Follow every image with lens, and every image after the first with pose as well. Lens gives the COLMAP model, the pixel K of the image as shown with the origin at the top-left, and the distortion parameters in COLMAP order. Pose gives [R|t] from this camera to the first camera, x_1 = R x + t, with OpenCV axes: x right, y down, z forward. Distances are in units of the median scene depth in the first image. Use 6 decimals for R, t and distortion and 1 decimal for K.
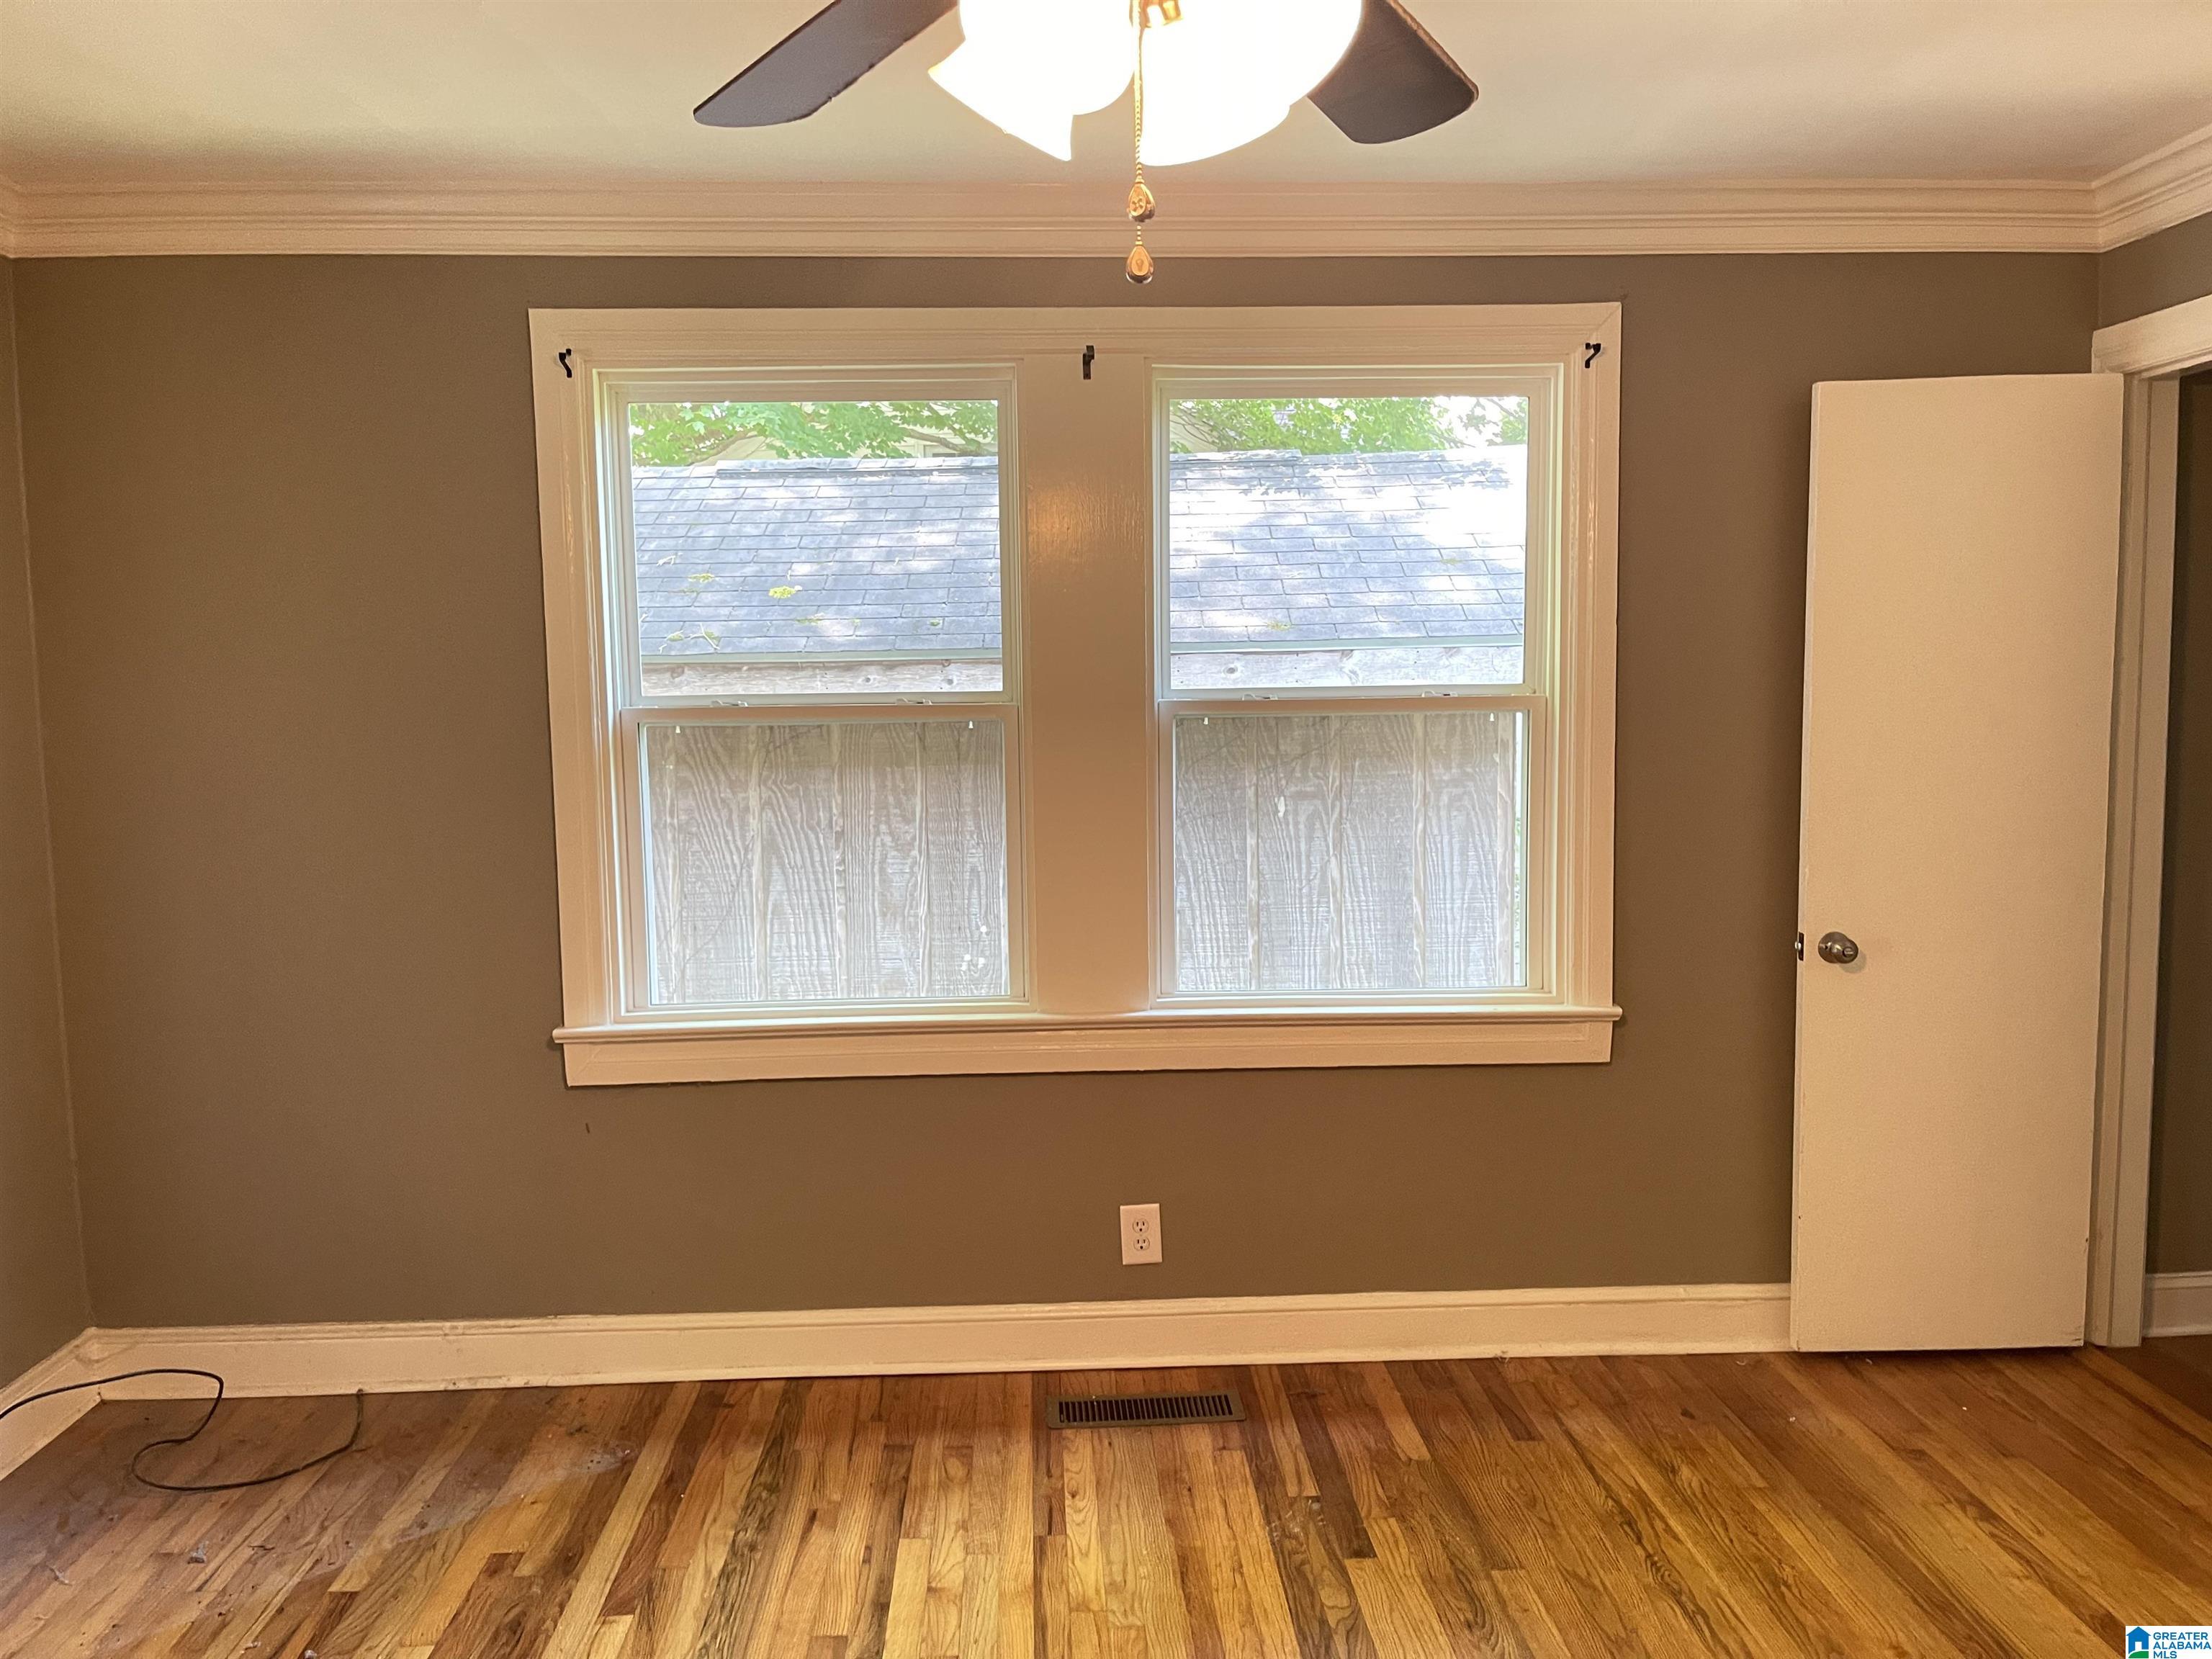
lens RADIAL K [[1677.7, 0, 1106.0], [0, 1677.7, 829.5], [0, 0, 1]] dist [0.077651, -0.105097]
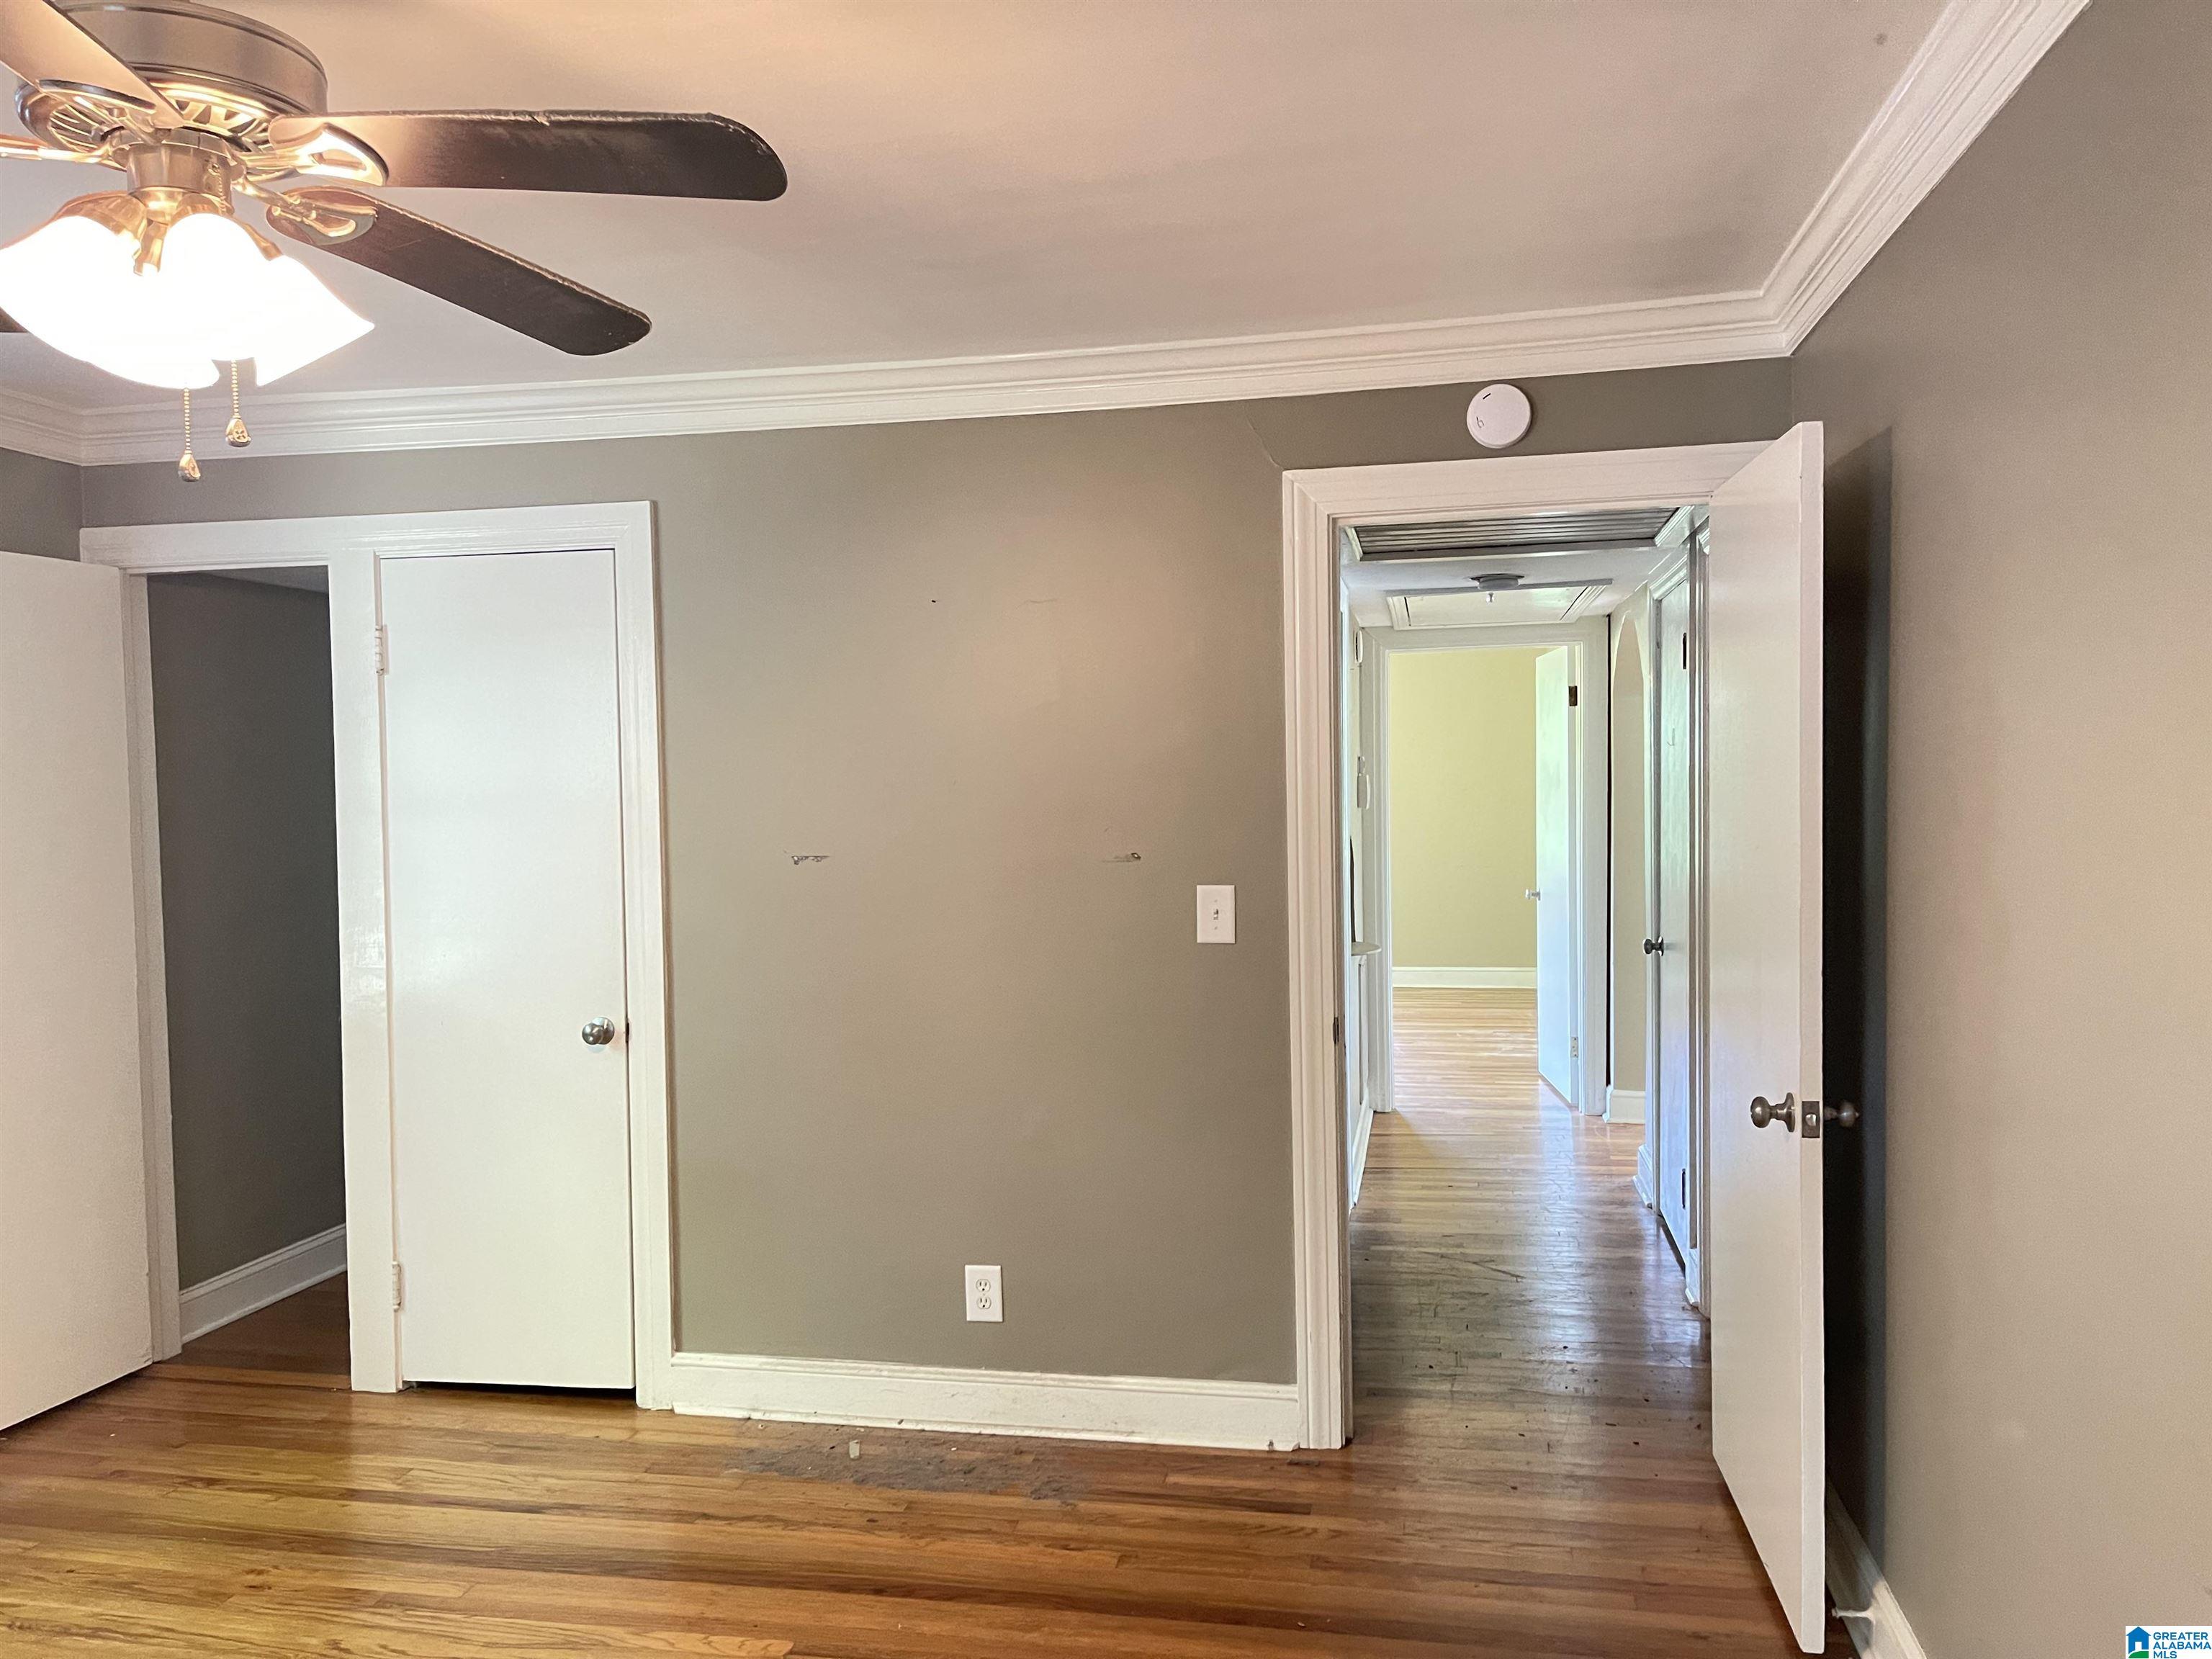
lens RADIAL K [[1677.7, 0, 1106.0], [0, 1677.7, 829.5], [0, 0, 1]] dist [0.077651, -0.105097]
pose [[0.237469, -0.017125, 0.971244, -0.496856], [0.102976, 0.994655, -0.007640, 0.007337], [-0.965922, 0.101829, 0.237963, 0.026704]]
